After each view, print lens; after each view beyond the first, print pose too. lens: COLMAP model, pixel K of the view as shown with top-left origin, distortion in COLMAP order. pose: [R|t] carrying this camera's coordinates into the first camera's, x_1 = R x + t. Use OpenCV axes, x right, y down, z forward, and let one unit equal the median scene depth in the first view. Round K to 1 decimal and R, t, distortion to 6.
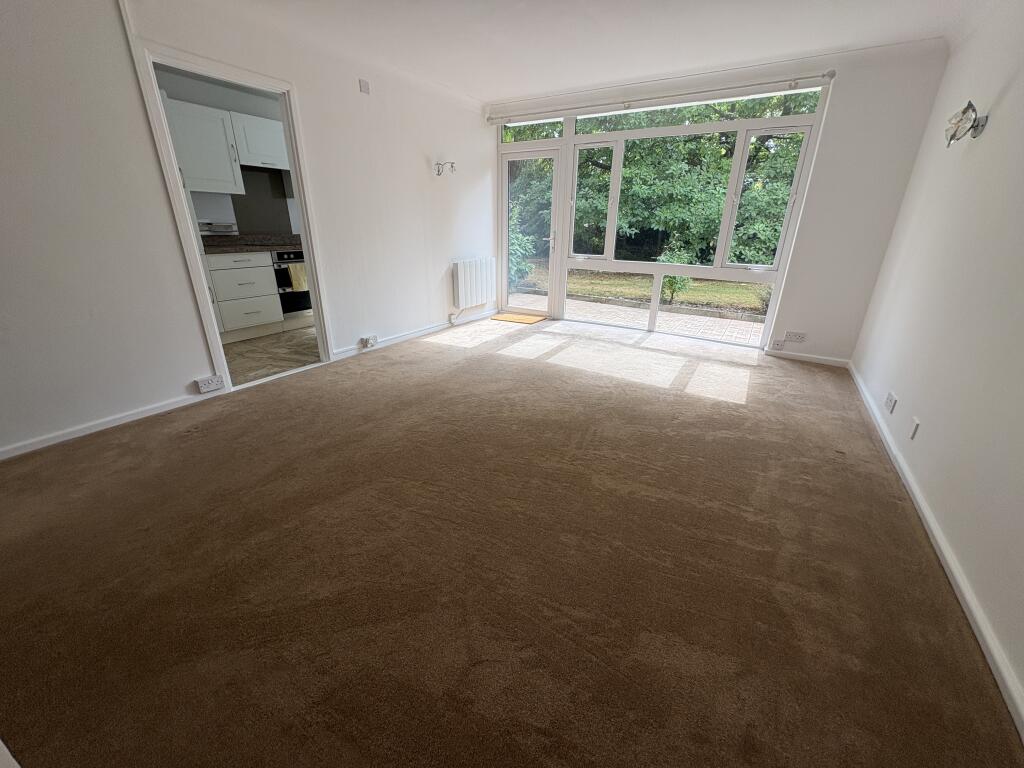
lens RADIAL K [[407.3, 0, 509.1], [0, 407.3, 380.5], [0, 0, 1]] dist [0.000321, -0.000057]
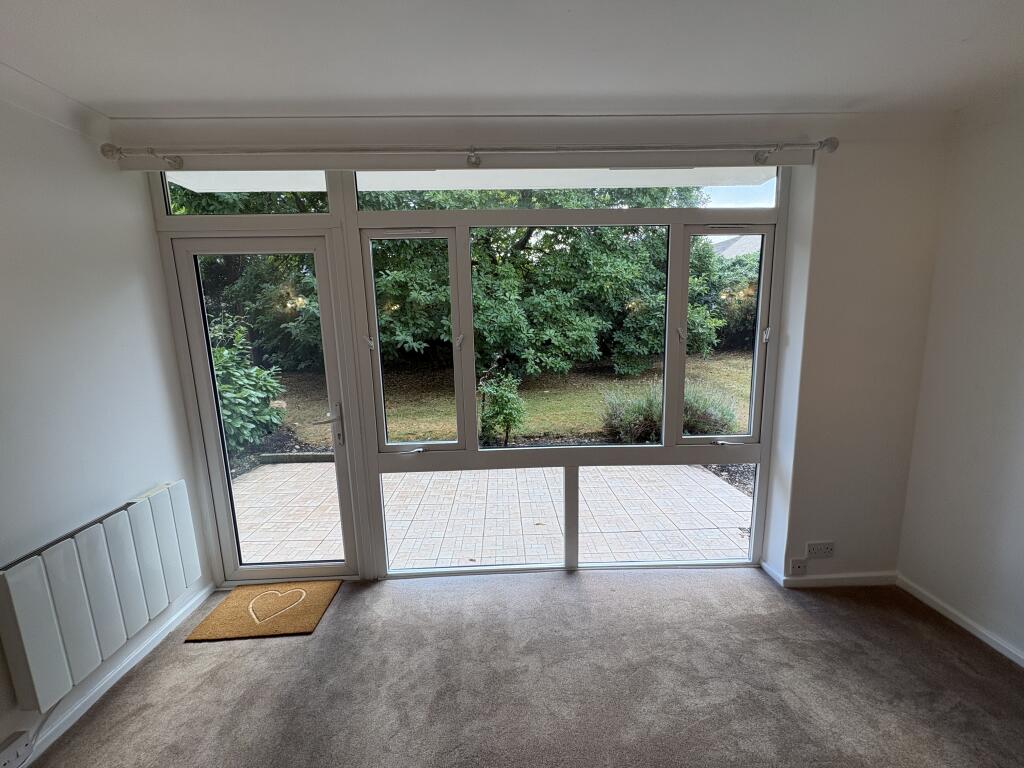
lens RADIAL K [[409.3, 0, 511.3], [0, 409.3, 381.6], [0, 0, 1]] dist [0.000241, 0.000515]
pose [[0.833855, -0.120267, 0.538722, 0.032467], [0.230372, 0.962737, -0.141653, -0.318609], [-0.501612, 0.242224, 0.830490, 0.591208]]
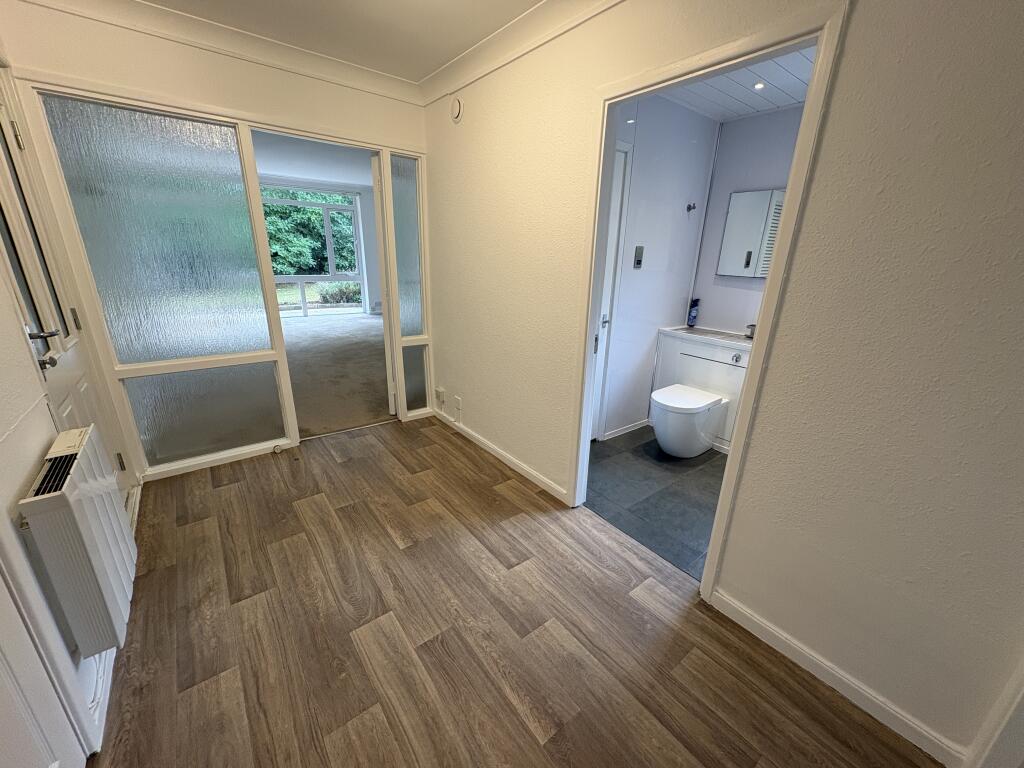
lens RADIAL K [[407.5, 0, 512.0], [0, 407.5, 384.0], [0, 0, 1]] dist [-0.000776, -0.000230]
pose [[0.350196, -0.302606, 0.886450, -0.996335], [0.313658, 0.929625, 0.193432, 0.086619], [-0.882599, 0.210303, 0.420465, -0.420220]]
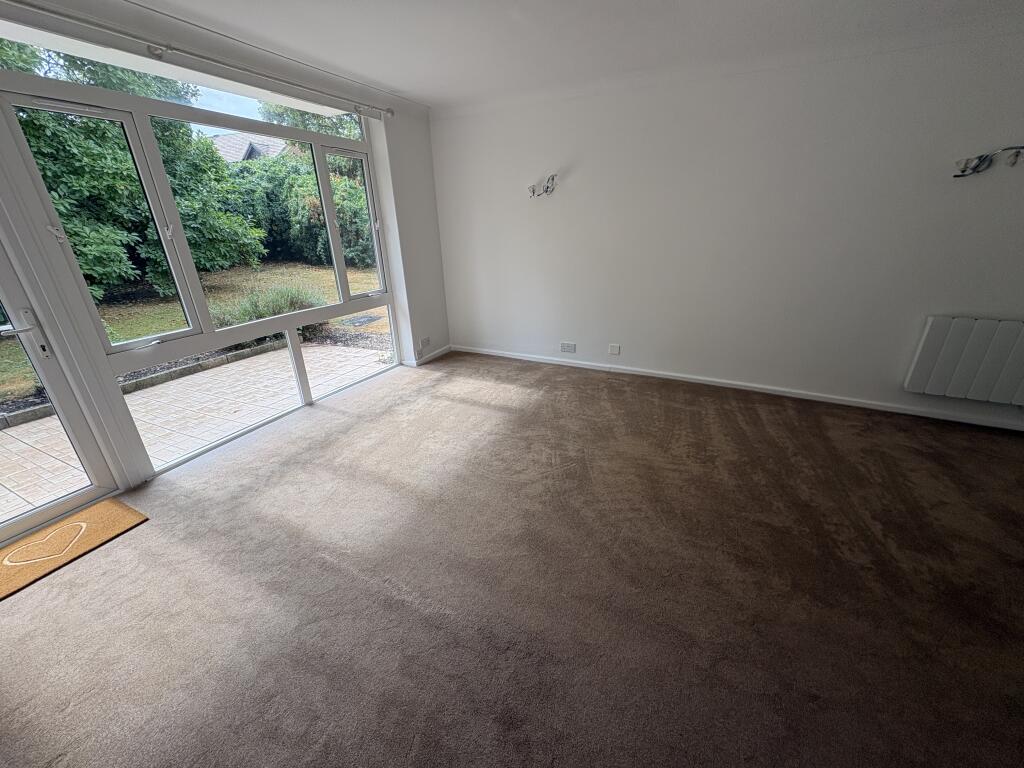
lens RADIAL K [[407.5, 0, 512.0], [0, 407.5, 384.0], [0, 0, 1]] dist [-0.000776, -0.000230]
pose [[-0.091972, -0.387520, 0.917262, -0.364500], [0.381527, 0.837154, 0.391931, -0.320855], [-0.919771, 0.386007, 0.070854, 0.651244]]
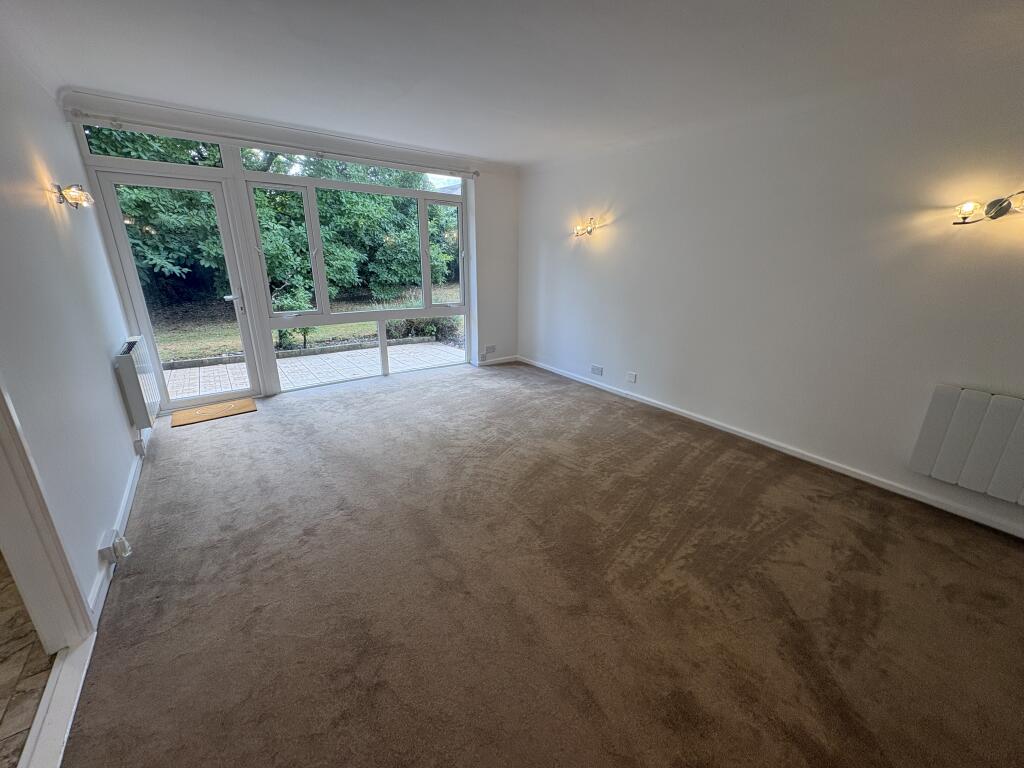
lens RADIAL K [[409.3, 0, 511.3], [0, 409.3, 381.6], [0, 0, 1]] dist [0.000241, 0.000515]
pose [[0.373425, -0.286094, 0.882442, -0.483469], [0.326996, 0.930793, 0.163394, -0.183582], [-0.868117, 0.227540, 0.441133, 0.300277]]
